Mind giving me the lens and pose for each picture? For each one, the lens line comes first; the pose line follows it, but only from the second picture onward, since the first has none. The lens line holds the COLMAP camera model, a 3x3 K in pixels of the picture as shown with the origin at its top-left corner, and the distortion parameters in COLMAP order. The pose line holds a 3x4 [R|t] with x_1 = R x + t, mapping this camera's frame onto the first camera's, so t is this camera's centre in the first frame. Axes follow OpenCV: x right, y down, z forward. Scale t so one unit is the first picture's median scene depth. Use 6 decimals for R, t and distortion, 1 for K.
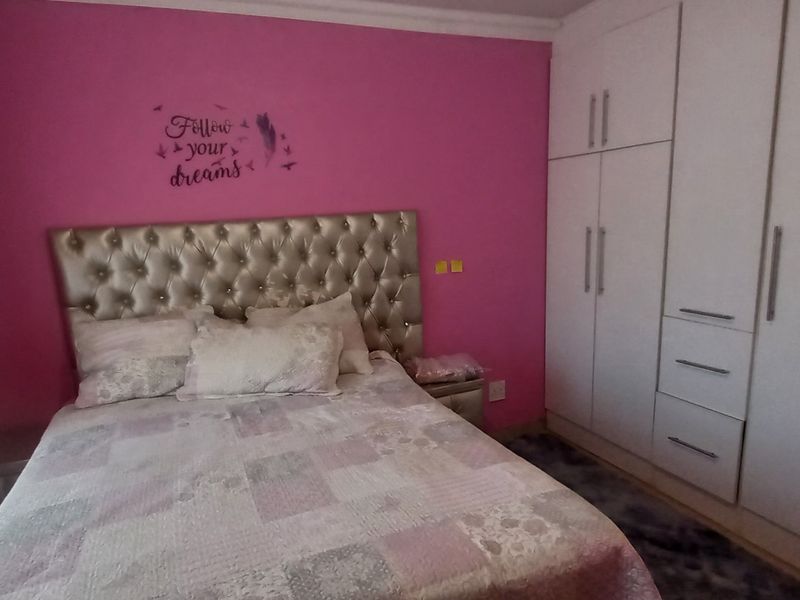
lens RADIAL K [[510.1, 0, 378.5], [0, 510.1, 309.1], [0, 0, 1]] dist [0.019652, 0.004984]
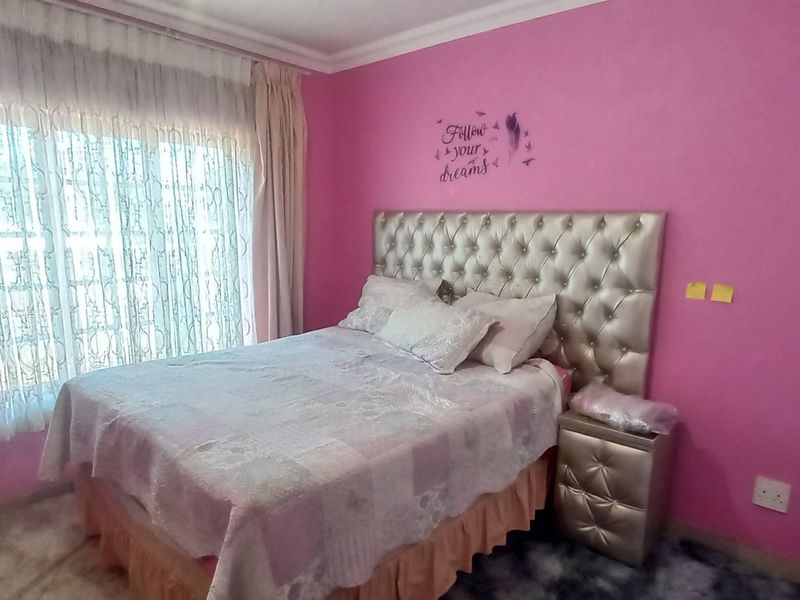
lens RADIAL K [[510.1, 0, 390.9], [0, 510.1, 310.9], [0, 0, 1]] dist [0.019652, 0.004984]
pose [[0.469604, 0.221030, -0.854762, 0.670460], [-0.195443, 0.970160, 0.143494, -0.087285], [0.860973, 0.099672, 0.498790, 0.292673]]
